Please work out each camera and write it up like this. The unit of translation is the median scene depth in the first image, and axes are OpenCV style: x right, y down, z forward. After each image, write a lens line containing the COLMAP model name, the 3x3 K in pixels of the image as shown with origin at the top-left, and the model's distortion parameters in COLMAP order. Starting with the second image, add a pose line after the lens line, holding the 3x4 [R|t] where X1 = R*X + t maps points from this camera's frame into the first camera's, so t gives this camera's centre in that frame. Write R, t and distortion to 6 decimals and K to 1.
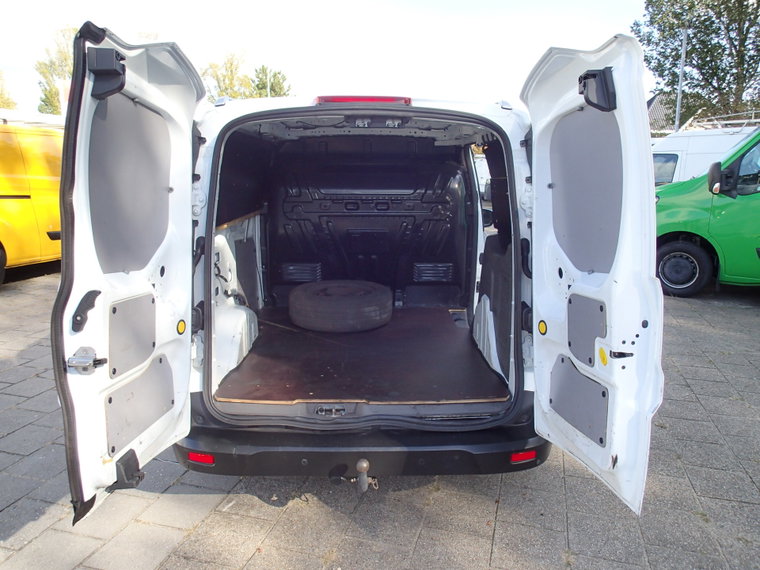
lens RADIAL K [[569.1, 0, 380.0], [0, 569.1, 285.0], [0, 0, 1]] dist [0.000915, -0.001077]
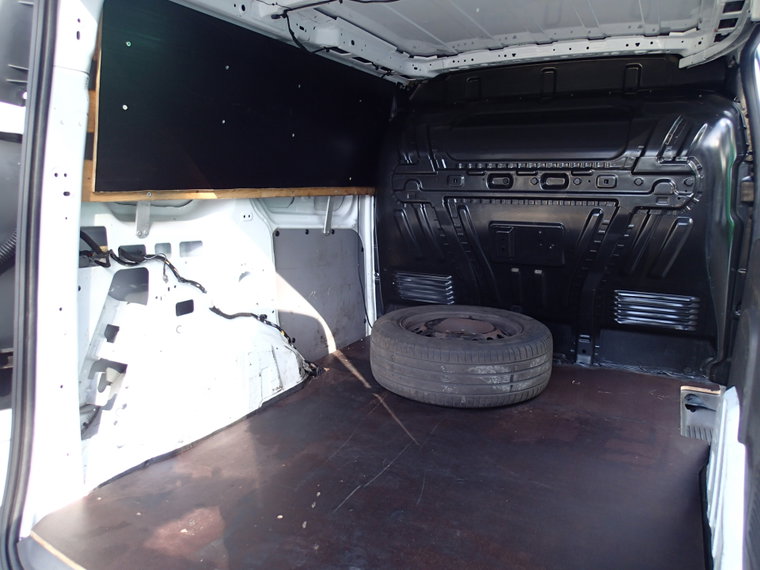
lens RADIAL K [[566.1, 0, 385.2], [0, 566.1, 282.0], [0, 0, 1]] dist [0.001845, -0.008198]
pose [[0.883091, 0.083347, -0.461741, 0.119369], [-0.094493, 0.995525, -0.001022, -0.025427], [0.459589, 0.044534, 0.887014, 0.444684]]
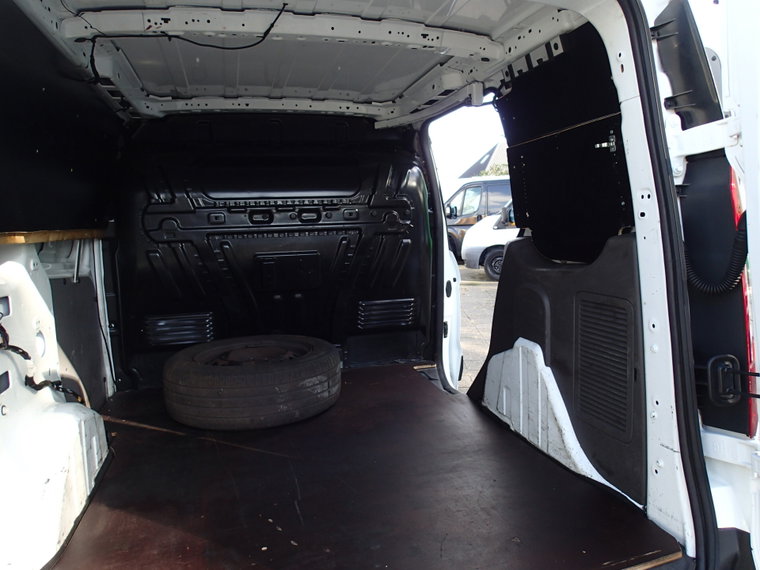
lens RADIAL K [[566.1, 0, 385.2], [0, 566.1, 282.0], [0, 0, 1]] dist [0.001845, -0.008198]
pose [[0.966606, -0.062557, 0.248515, -0.076436], [0.085584, 0.992872, -0.082950, -0.003673], [-0.241555, 0.101449, 0.965070, 0.371148]]
